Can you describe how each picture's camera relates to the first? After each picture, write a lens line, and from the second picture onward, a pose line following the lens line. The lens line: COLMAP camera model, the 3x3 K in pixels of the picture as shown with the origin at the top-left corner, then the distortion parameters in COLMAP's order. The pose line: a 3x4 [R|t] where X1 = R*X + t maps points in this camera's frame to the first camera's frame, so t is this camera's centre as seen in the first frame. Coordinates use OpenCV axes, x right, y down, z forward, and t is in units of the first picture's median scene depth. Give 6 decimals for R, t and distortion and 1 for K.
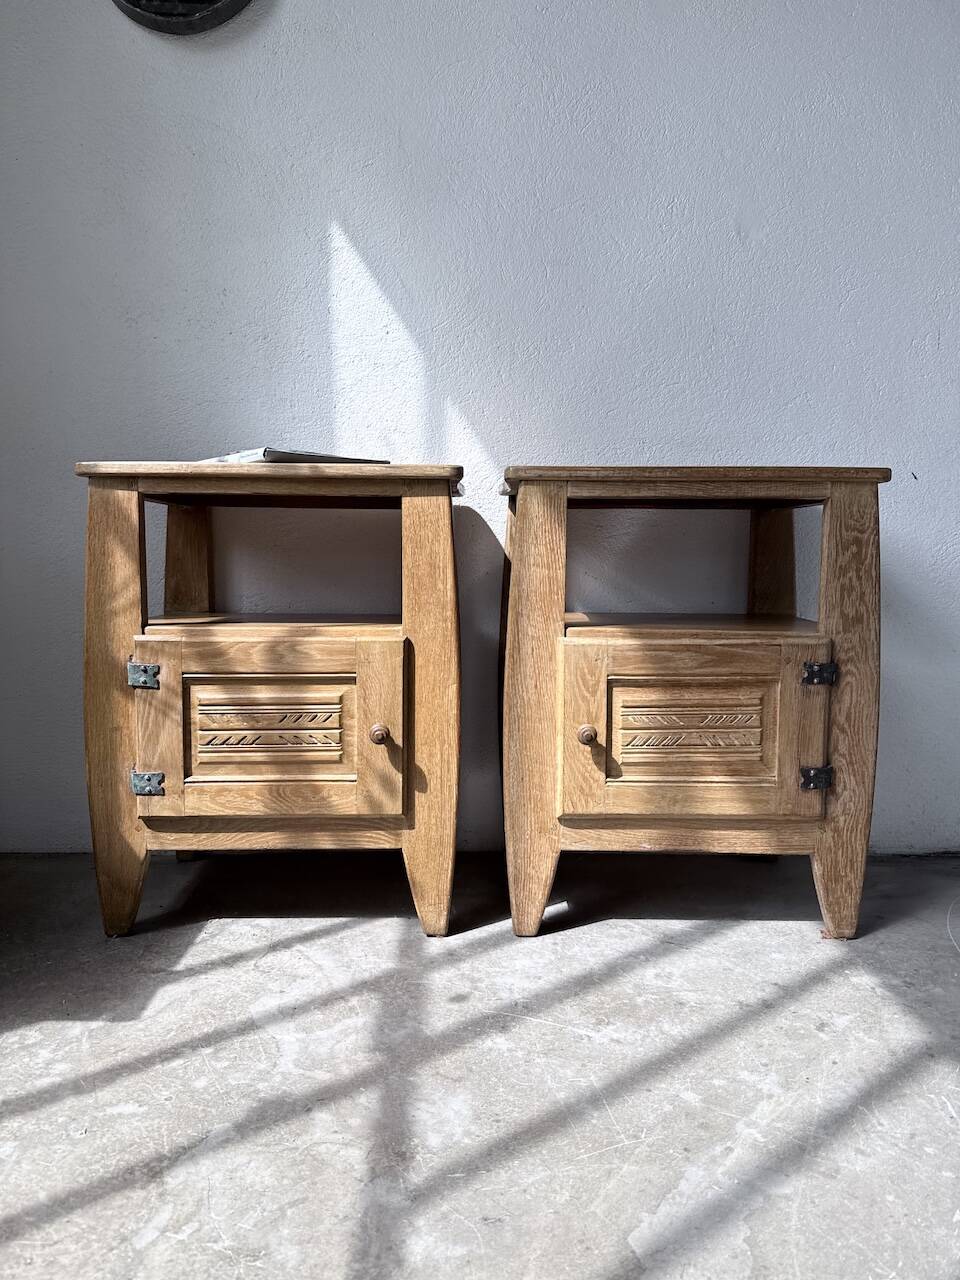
lens RADIAL K [[916.4, 0, 479.9], [0, 916.4, 630.5], [0, 0, 1]] dist [0.093249, -0.157280]
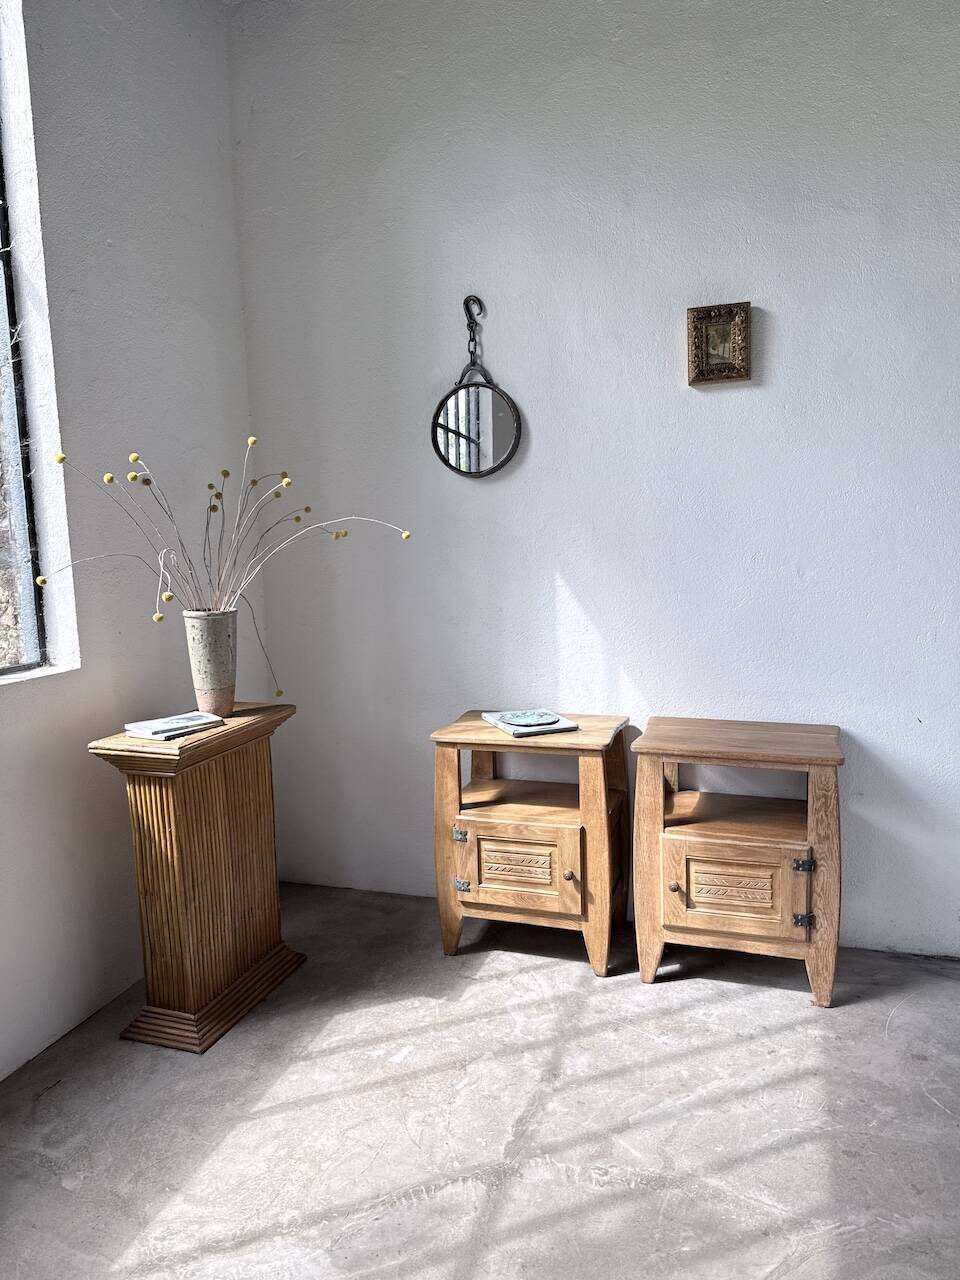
lens RADIAL K [[913.9, 0, 480.0], [0, 913.9, 640.0], [0, 0, 1]] dist [0.086691, -0.140259]
pose [[0.944089, 0.010744, -0.329514, 0.359100], [0.006482, 0.998671, 0.051132, -0.497345], [0.329626, -0.050409, 0.942765, -0.920018]]
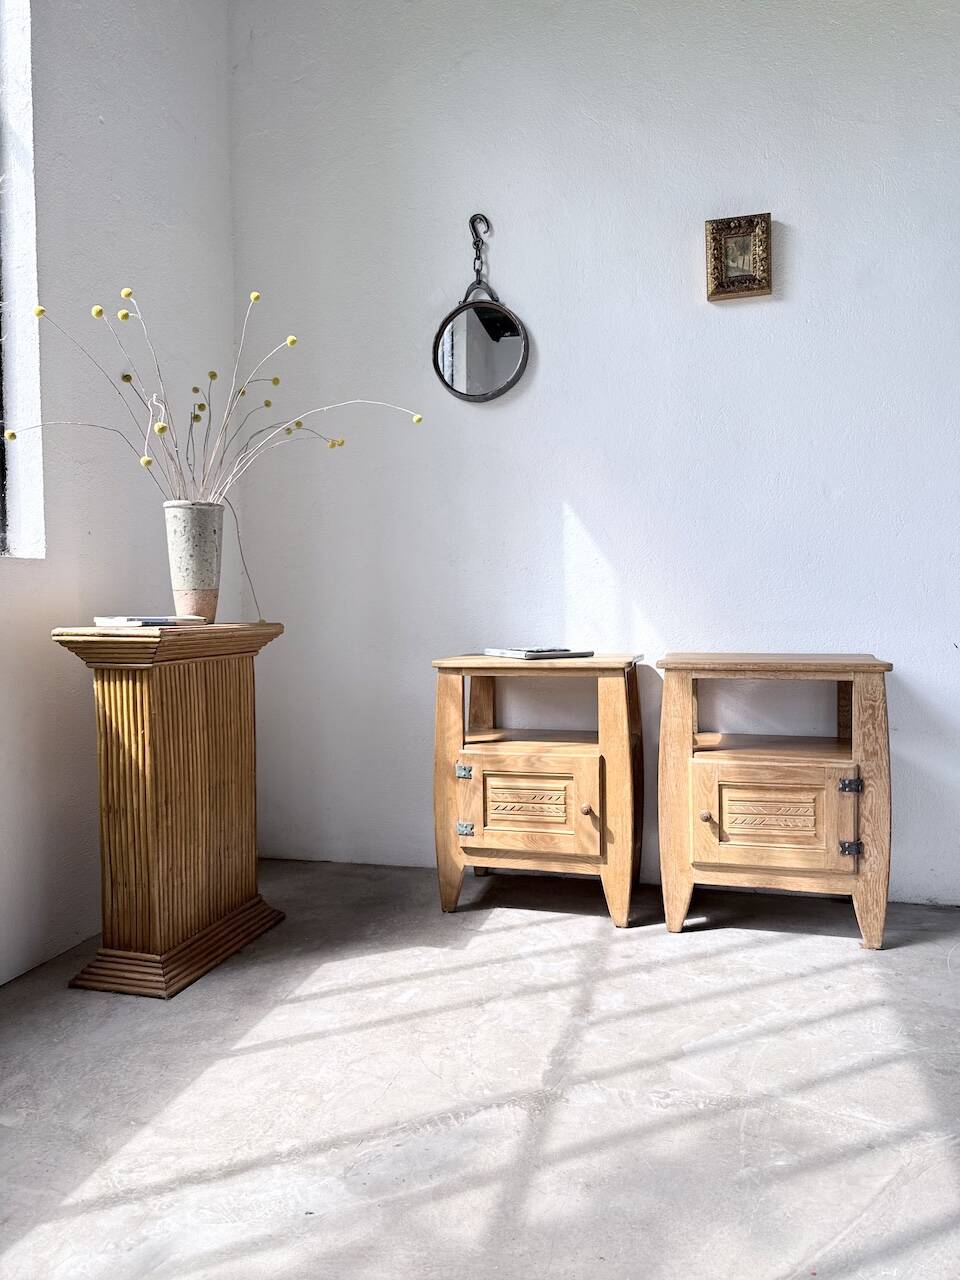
lens RADIAL K [[916.4, 0, 479.9], [0, 916.4, 630.5], [0, 0, 1]] dist [0.093249, -0.157280]
pose [[0.962271, -0.007561, -0.271988, 0.180612], [-0.006290, 0.998729, -0.050017, -0.144547], [0.272020, 0.049841, 0.961000, -0.803412]]
